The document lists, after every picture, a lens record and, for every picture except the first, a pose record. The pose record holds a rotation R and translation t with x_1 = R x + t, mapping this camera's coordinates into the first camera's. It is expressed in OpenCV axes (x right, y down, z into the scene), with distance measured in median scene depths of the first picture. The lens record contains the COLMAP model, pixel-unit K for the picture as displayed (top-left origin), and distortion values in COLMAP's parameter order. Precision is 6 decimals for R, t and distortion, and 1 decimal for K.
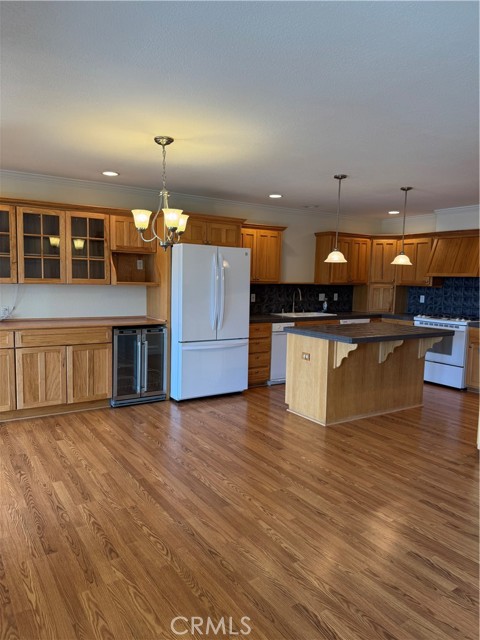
lens RADIAL K [[453.5, 0, 238.4], [0, 453.5, 321.6], [0, 0, 1]] dist [0.149587, -0.270231]
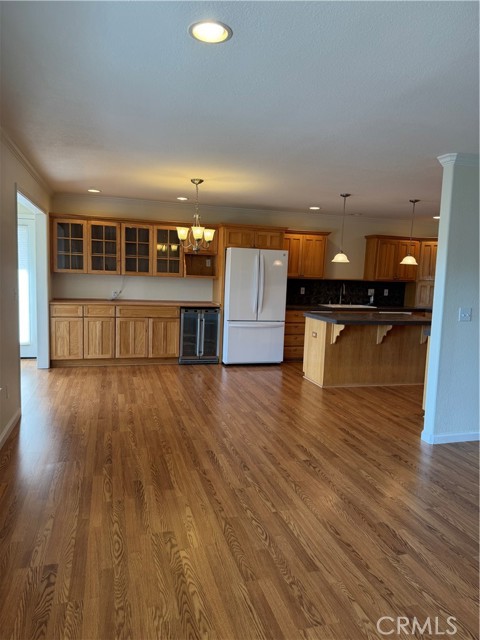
lens RADIAL K [[453.5, 0, 238.4], [0, 453.5, 321.6], [0, 0, 1]] dist [0.149587, -0.270231]
pose [[0.954763, 0.046057, -0.293780, 0.309366], [-0.045209, 0.998931, 0.009681, 0.035060], [0.293912, 0.004039, 0.955824, -0.287052]]
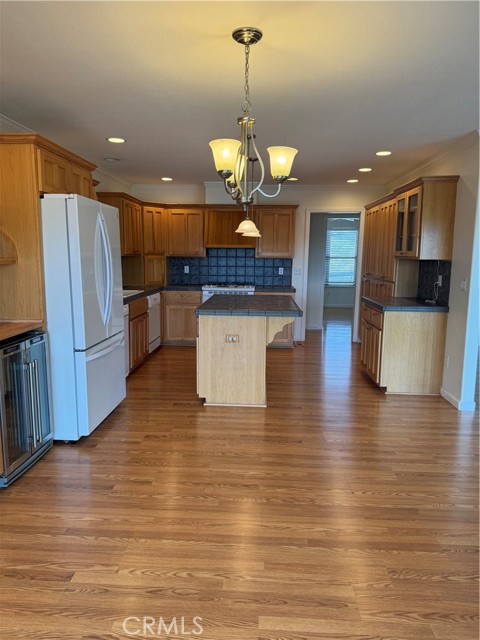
lens RADIAL K [[449.4, 0, 243.2], [0, 449.4, 322.6], [0, 0, 1]] dist [0.058021, -0.076142]
pose [[0.584370, -0.134549, 0.800255, -0.517778], [0.076352, 0.990900, 0.110848, -0.048438], [-0.807888, -0.003675, 0.589325, 0.452308]]
